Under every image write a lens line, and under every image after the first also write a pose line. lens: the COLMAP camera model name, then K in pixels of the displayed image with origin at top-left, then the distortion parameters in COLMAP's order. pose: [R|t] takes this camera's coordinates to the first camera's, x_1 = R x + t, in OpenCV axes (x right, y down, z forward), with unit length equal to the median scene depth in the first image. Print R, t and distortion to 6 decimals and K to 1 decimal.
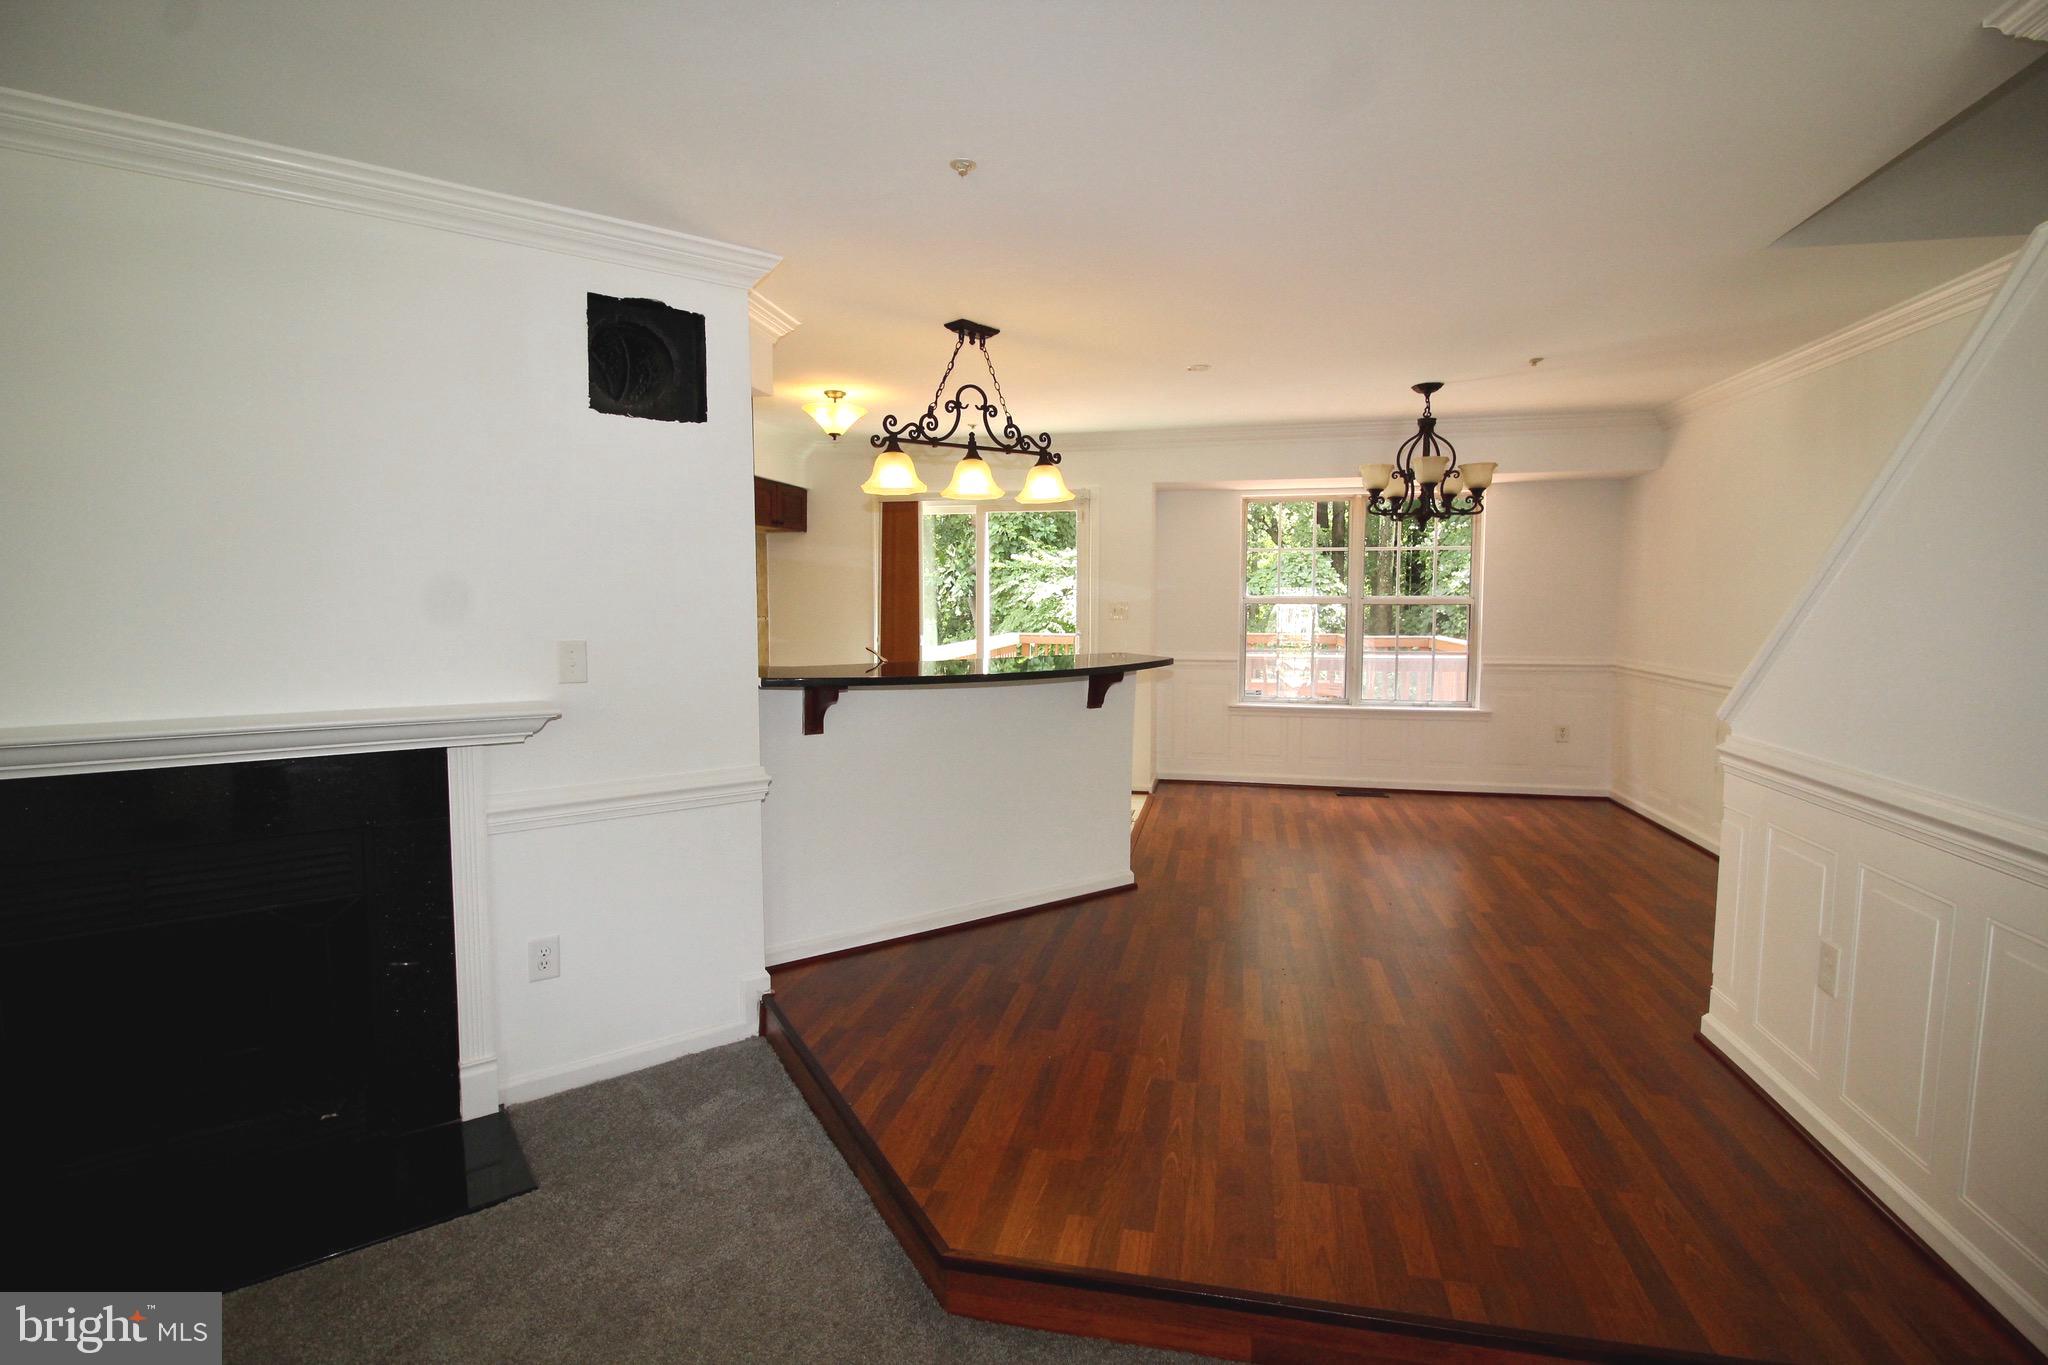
lens RADIAL K [[950.6, 0, 1026.3], [0, 950.6, 669.9], [0, 0, 1]] dist [-0.002269, -0.011503]
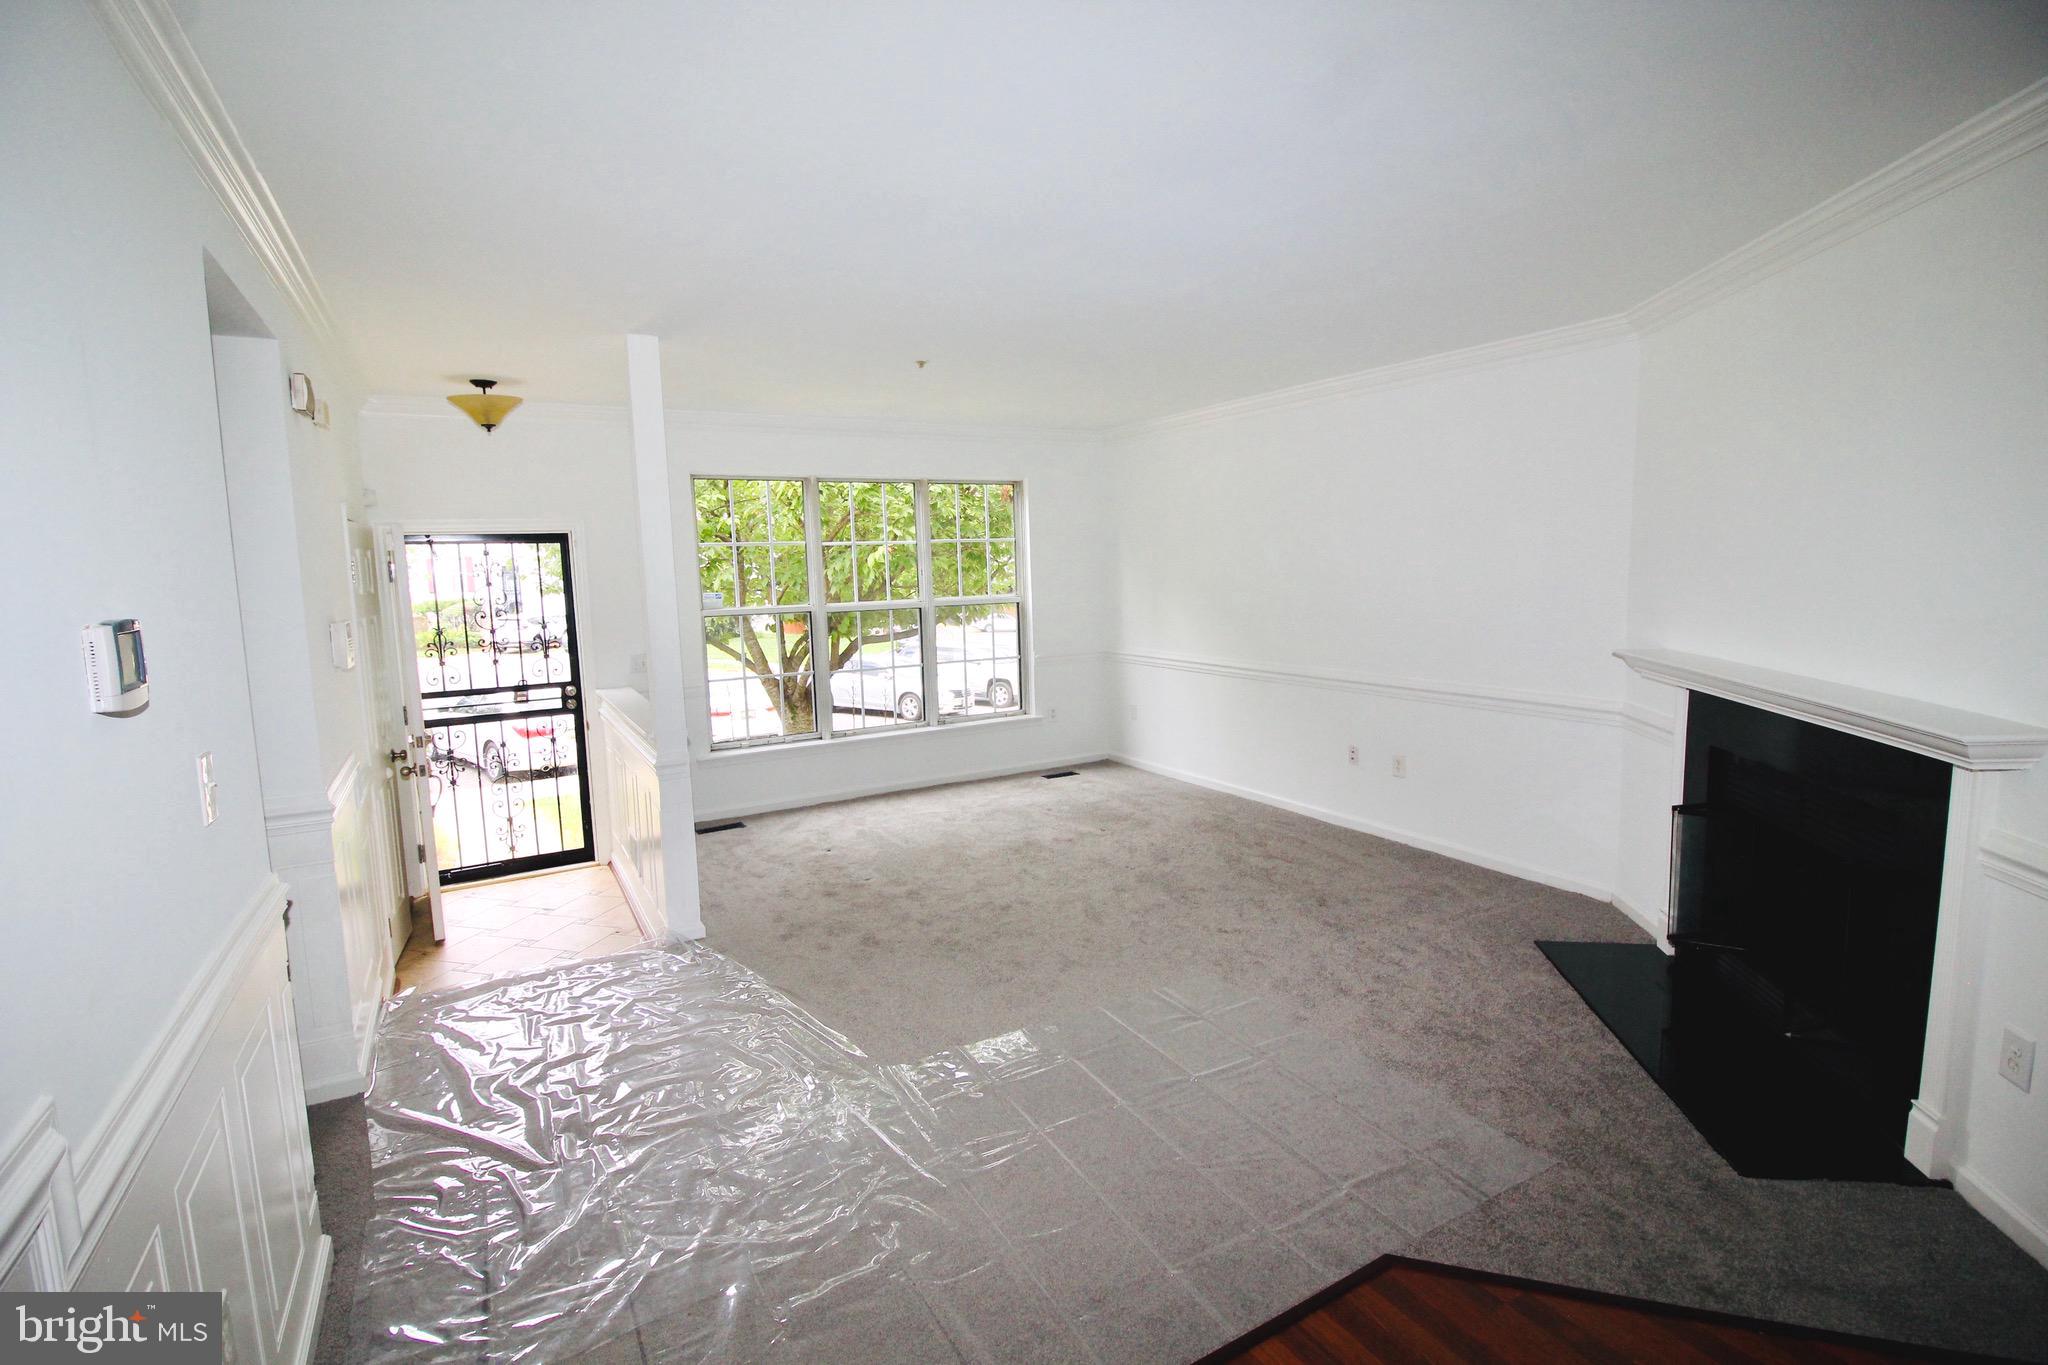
lens RADIAL K [[950.6, 0, 1024.9], [0, 950.6, 679.0], [0, 0, 1]] dist [-0.002269, -0.011503]
pose [[-0.736365, 0.106456, -0.668157, 0.421028], [-0.021110, 0.983448, 0.179956, -0.089960], [0.676255, 0.146618, -0.721929, 0.712082]]
